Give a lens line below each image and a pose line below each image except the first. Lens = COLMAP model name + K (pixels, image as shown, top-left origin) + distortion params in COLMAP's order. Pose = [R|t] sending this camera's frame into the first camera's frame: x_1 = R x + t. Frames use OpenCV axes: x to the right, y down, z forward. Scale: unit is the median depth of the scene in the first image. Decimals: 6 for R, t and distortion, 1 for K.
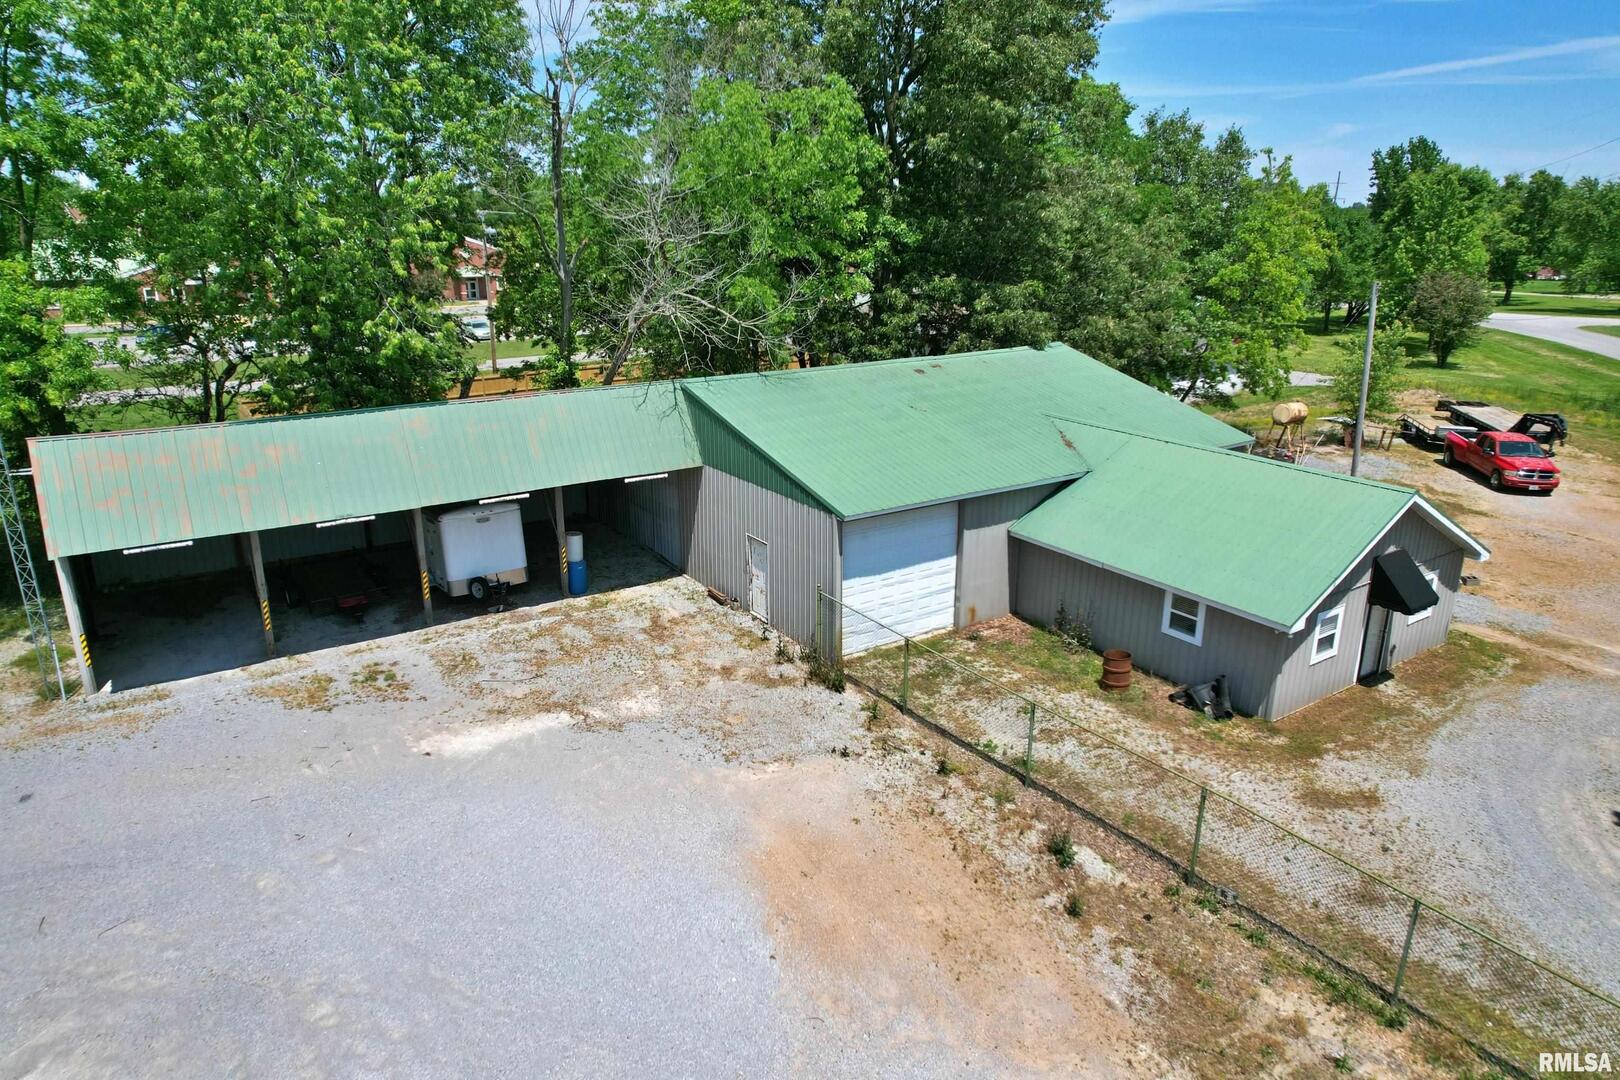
lens RADIAL K [[1033.2, 0, 811.0], [0, 1033.2, 543.1], [0, 0, 1]] dist [-0.057606, 0.060653]
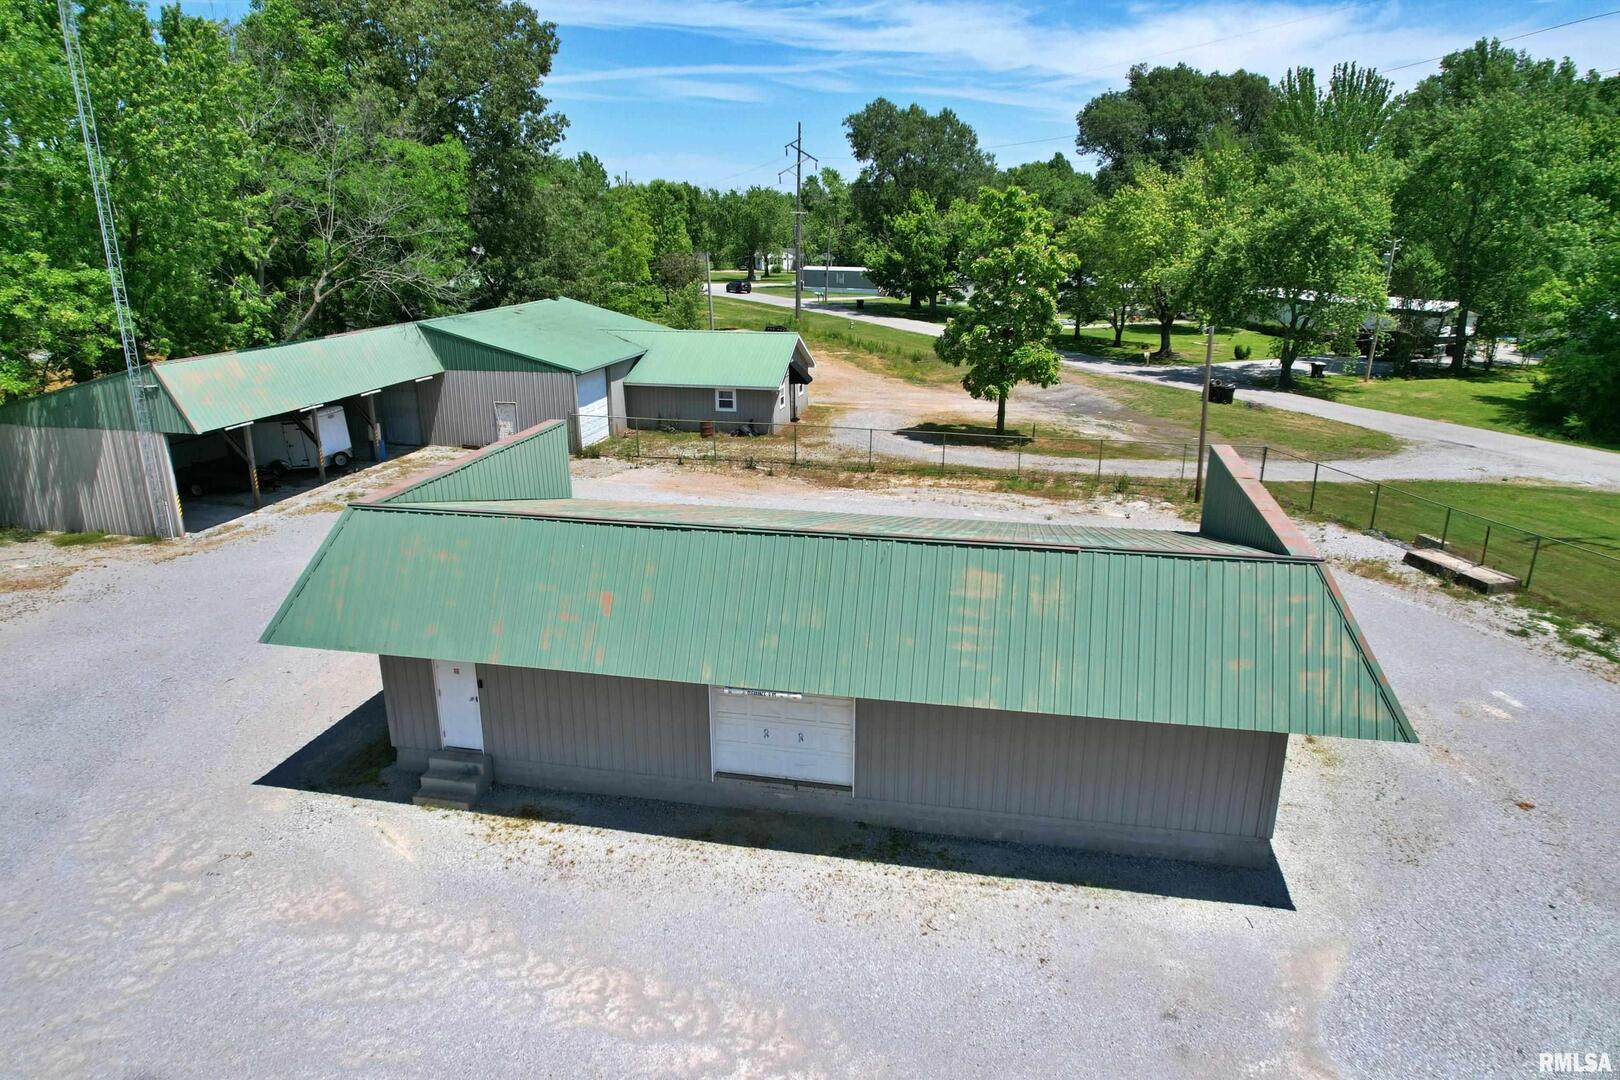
lens RADIAL K [[1033.2, 0, 811.0], [0, 1033.2, 543.1], [0, 0, 1]] dist [-0.057606, 0.060653]
pose [[0.723782, -0.209305, 0.657519, -0.959003], [0.209095, 0.974611, 0.080076, 0.217265], [-0.657585, 0.079526, 0.749171, -0.702356]]
